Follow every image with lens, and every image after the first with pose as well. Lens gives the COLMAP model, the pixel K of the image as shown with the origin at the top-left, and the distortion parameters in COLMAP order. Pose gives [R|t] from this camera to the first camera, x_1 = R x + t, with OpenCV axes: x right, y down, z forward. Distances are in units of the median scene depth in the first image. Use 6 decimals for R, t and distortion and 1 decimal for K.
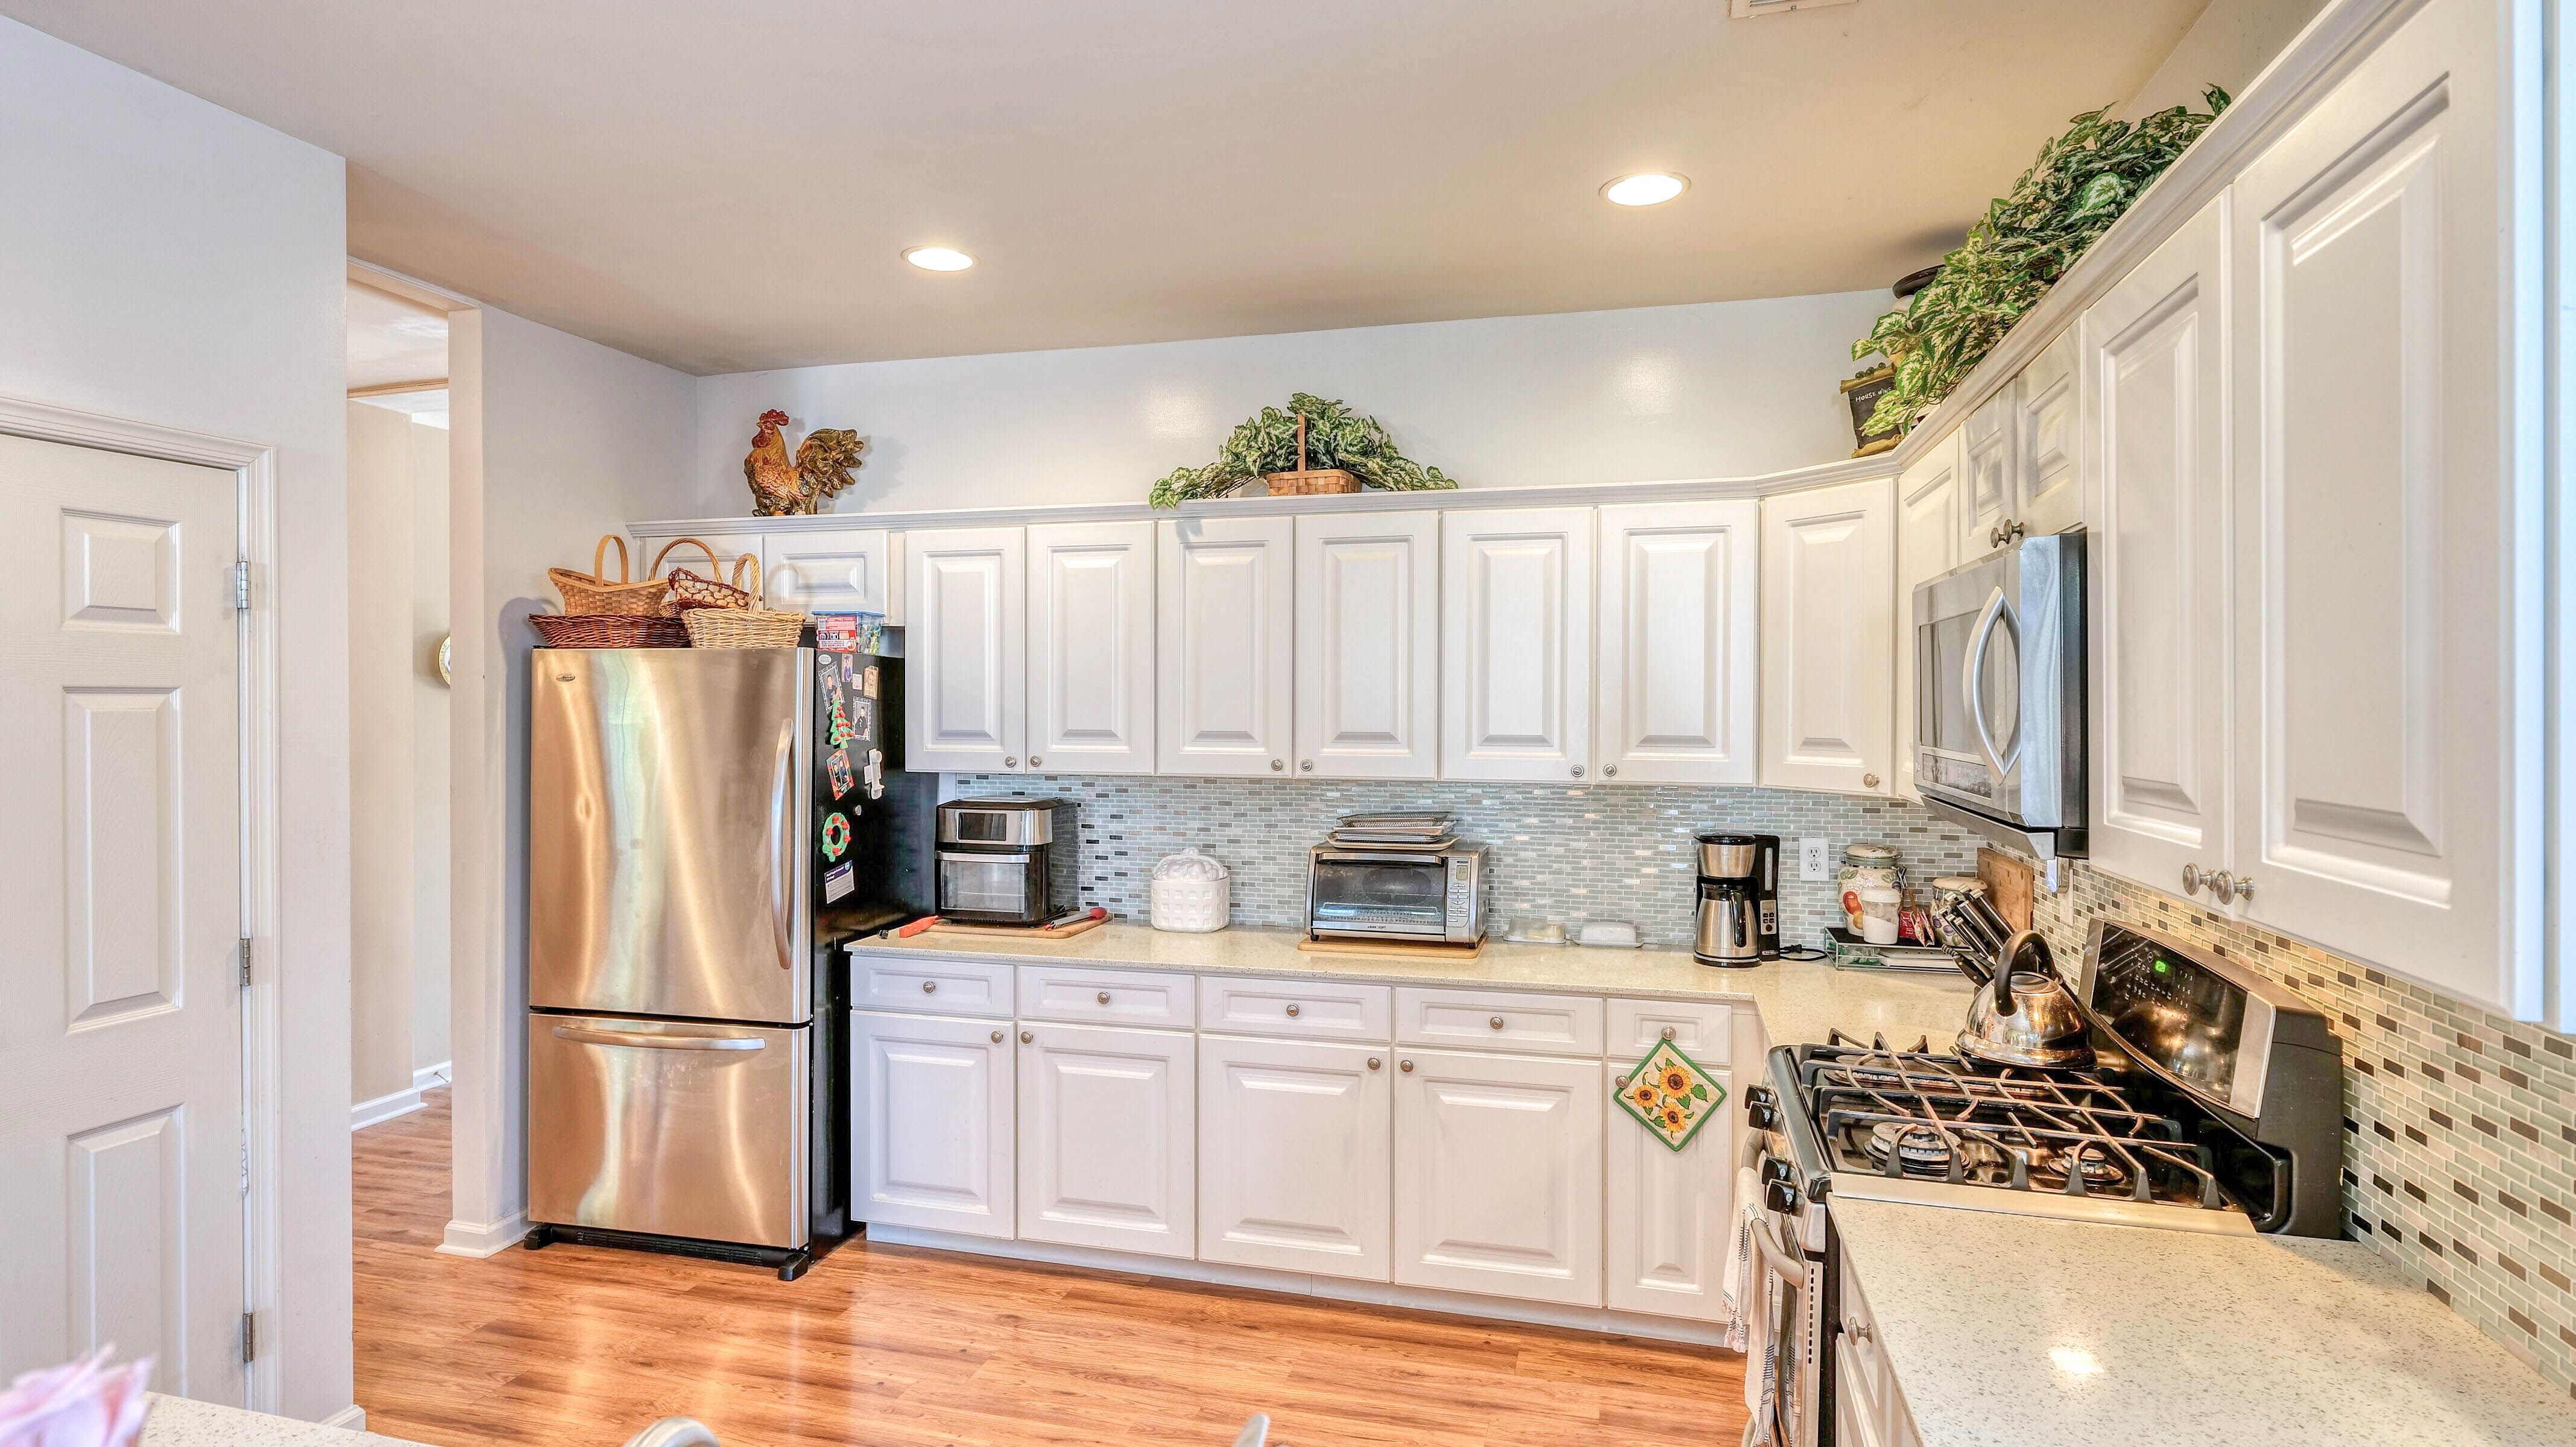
lens RADIAL K [[1331.4, 0, 1280.2], [0, 1331.4, 708.8], [0, 0, 1]] dist [0.005546, 0.000324]
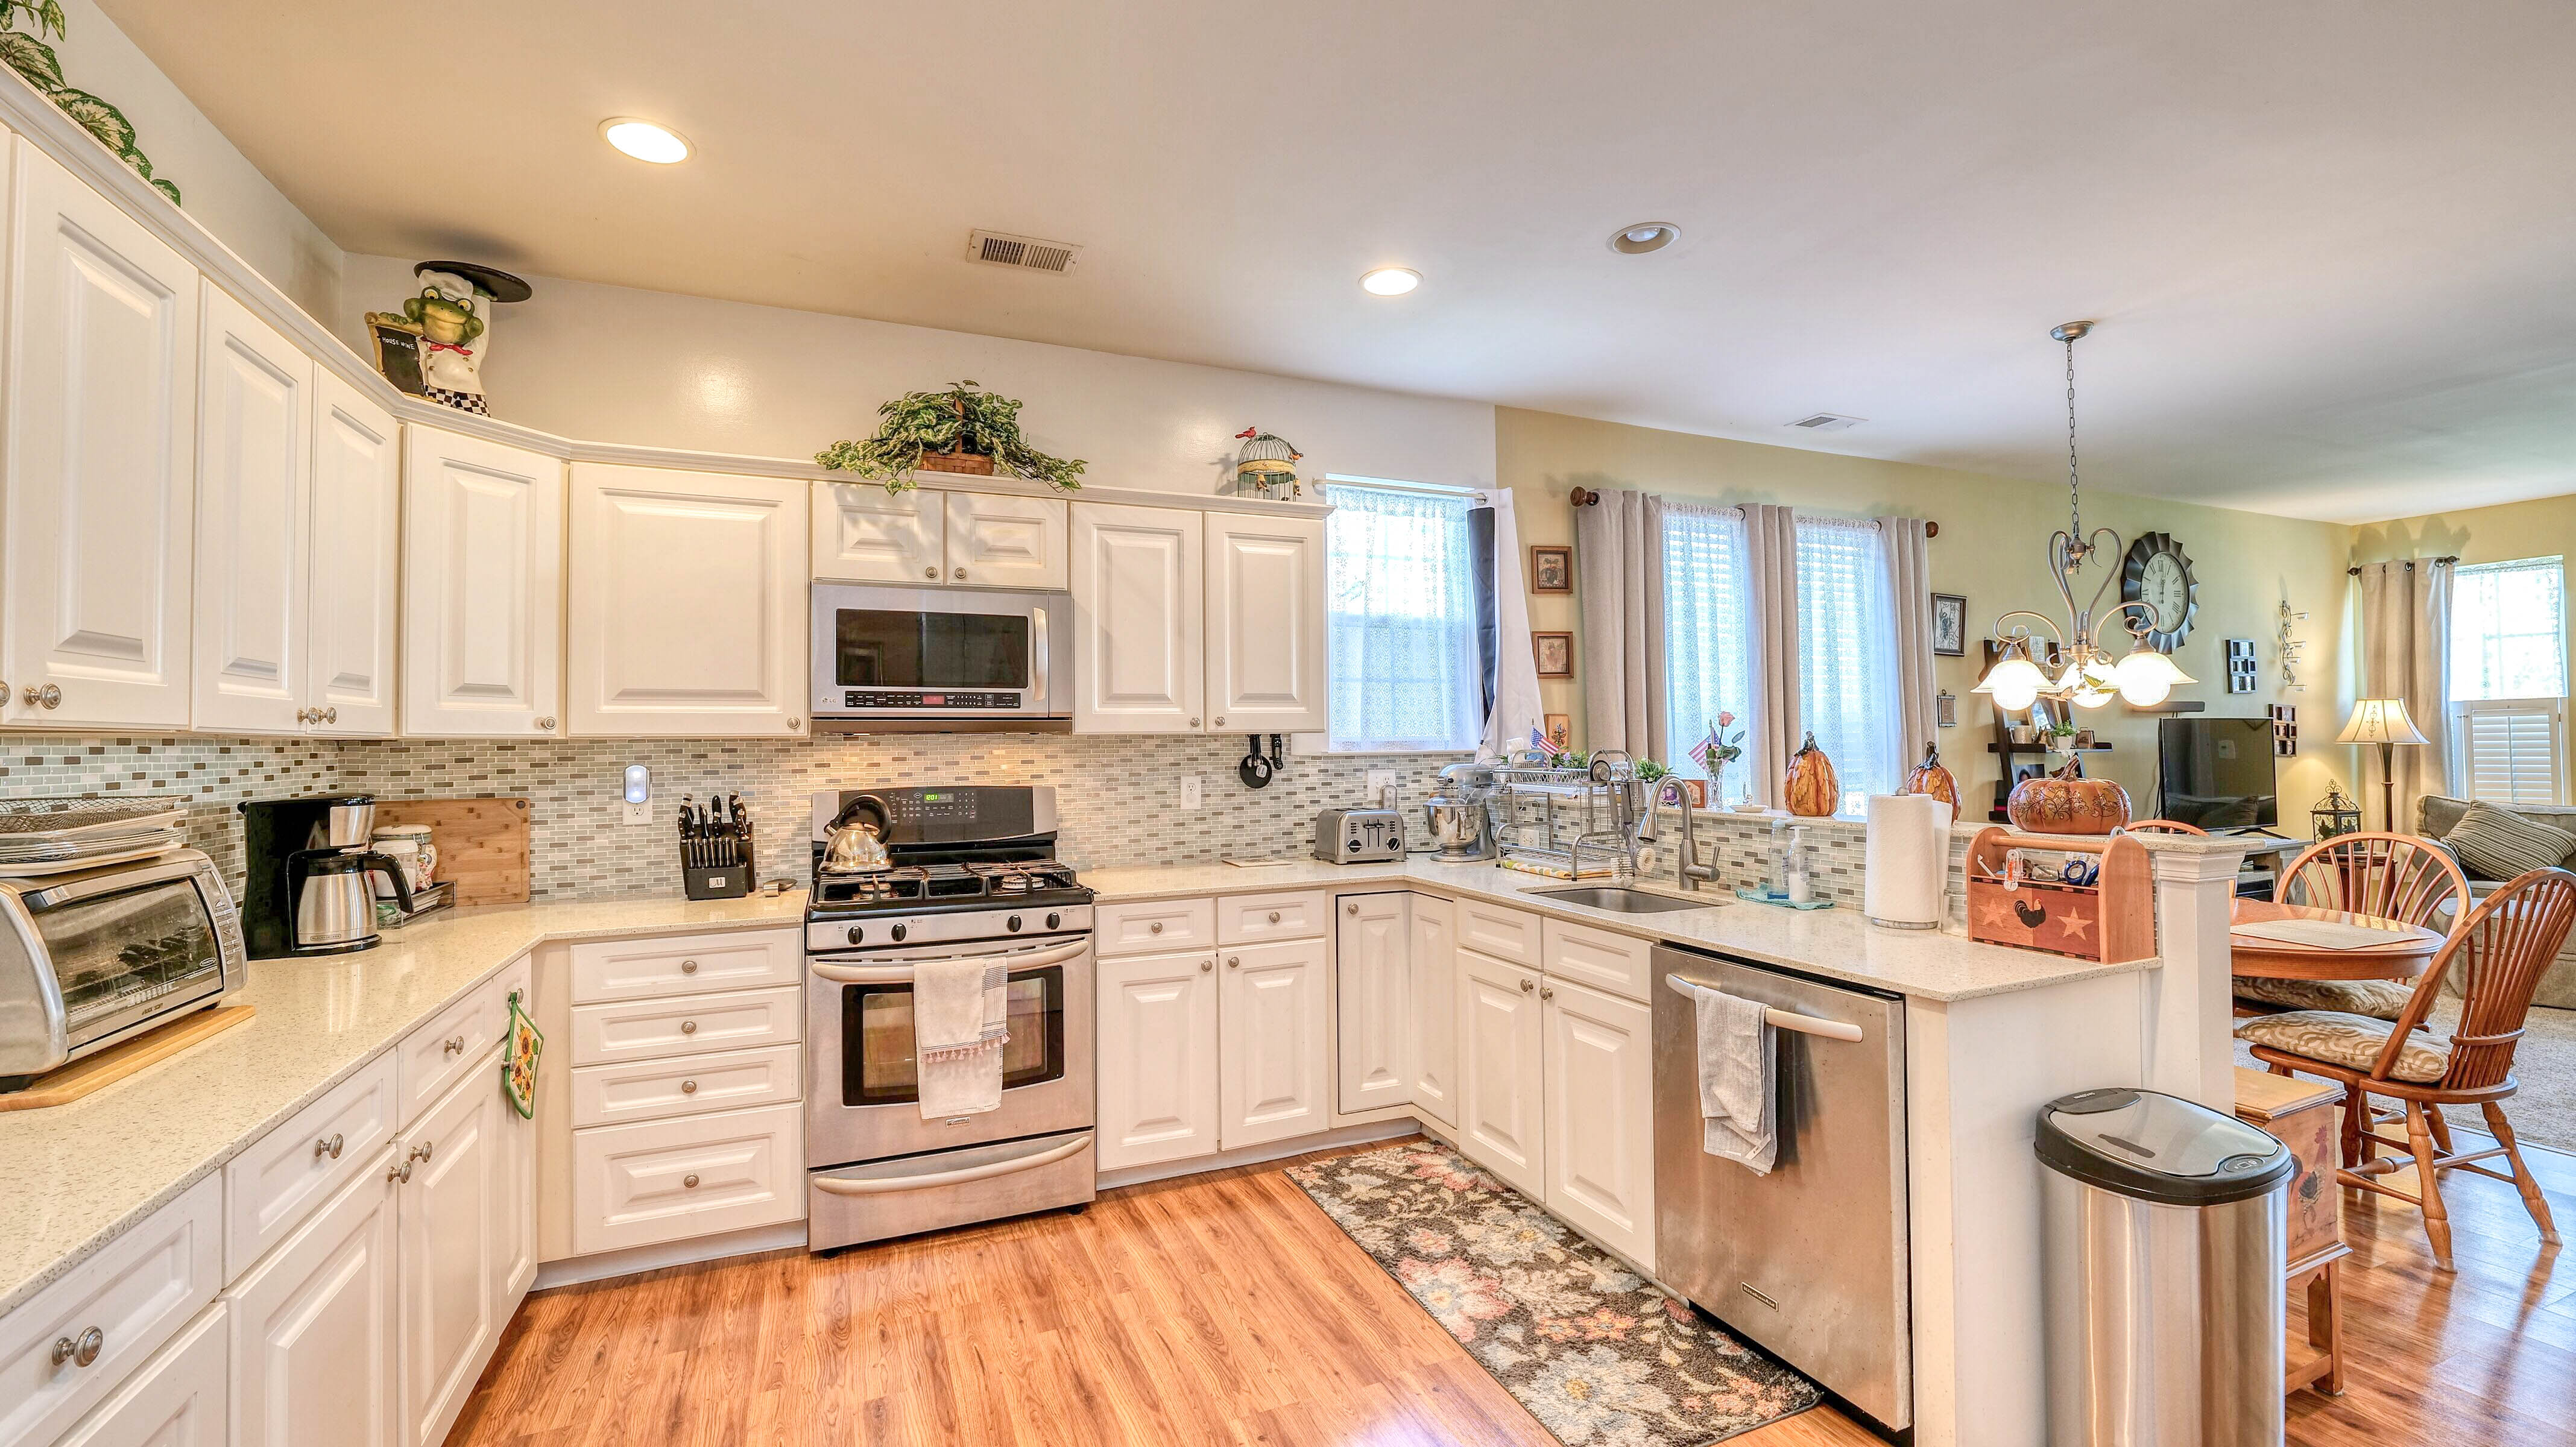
lens RADIAL K [[1048.9, 0, 1271.3], [0, 1048.9, 714.3], [0, 0, 1]] dist [-0.011235, 0.000630]
pose [[-0.624256, 0.026371, 0.780774, -0.545449], [0.015684, 0.999652, -0.021224, 0.066166], [-0.781062, -0.001004, -0.624452, 0.955818]]
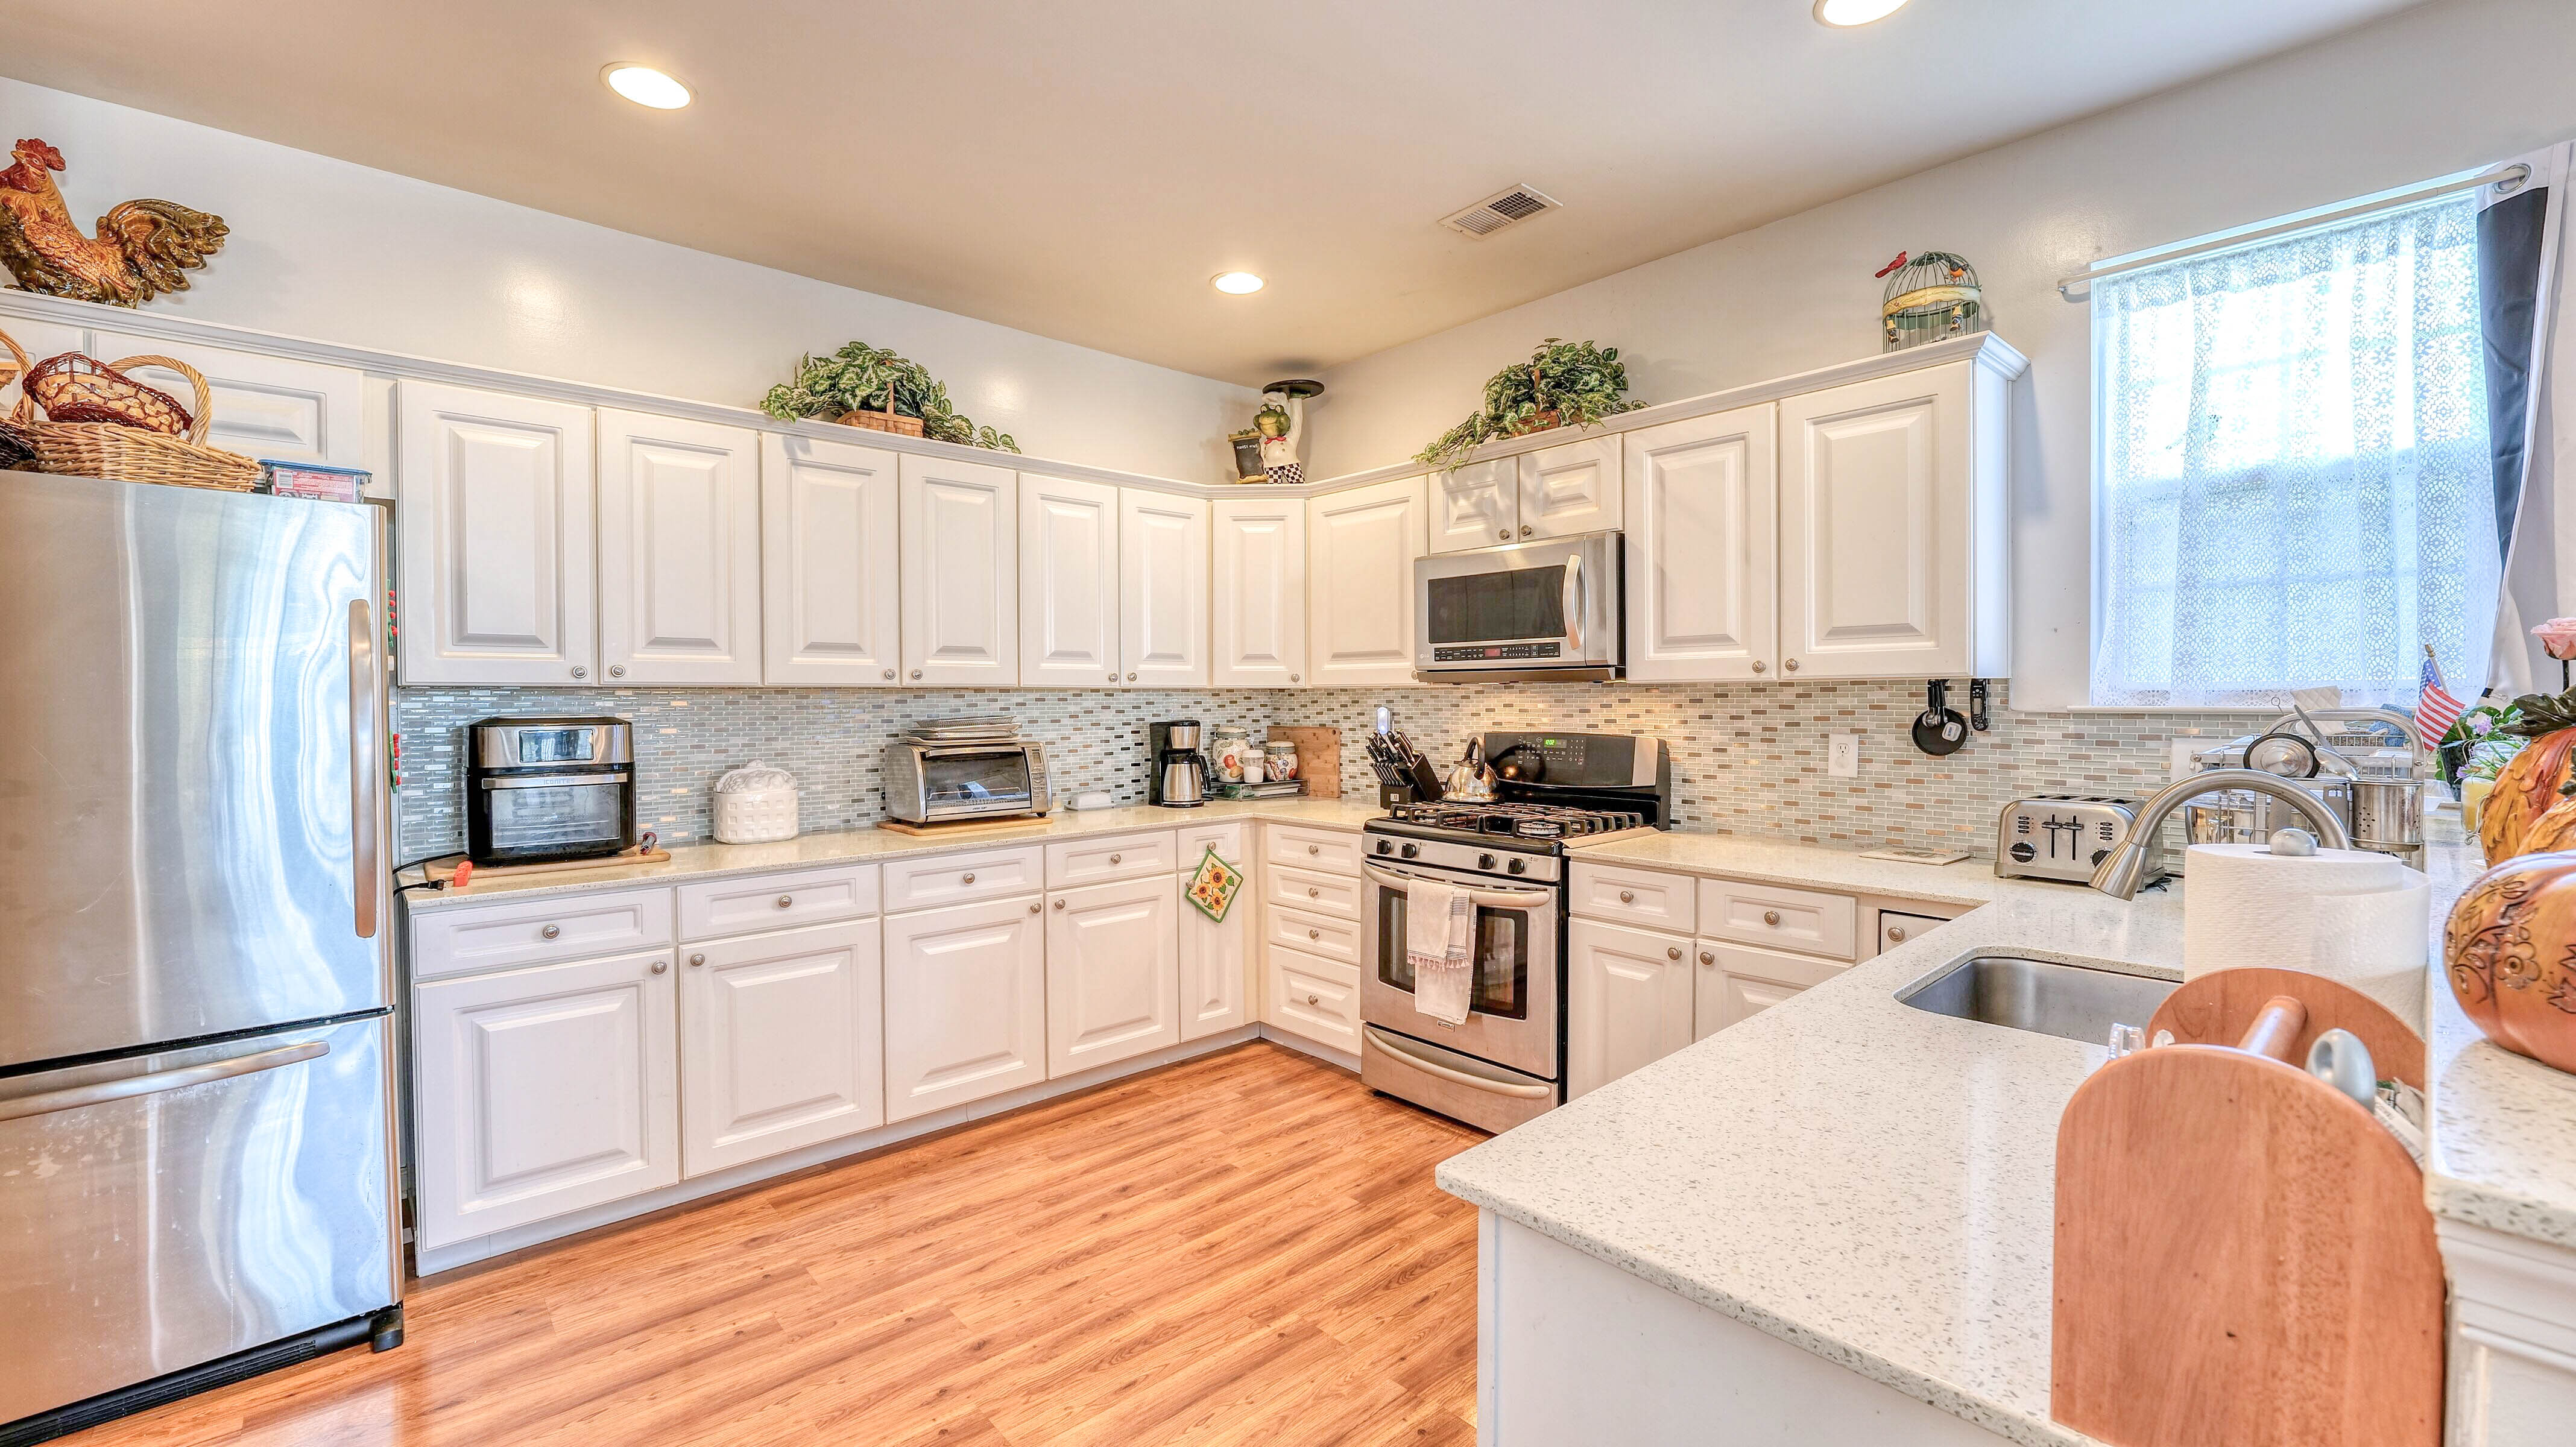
lens RADIAL K [[1048.9, 0, 1274.0], [0, 1048.9, 711.1], [0, 0, 1]] dist [-0.011235, 0.000630]
pose [[0.542674, -0.015705, 0.839796, -0.603690], [0.011985, 0.999868, 0.010954, 0.072145], [-0.839858, 0.004121, 0.542791, 0.273495]]
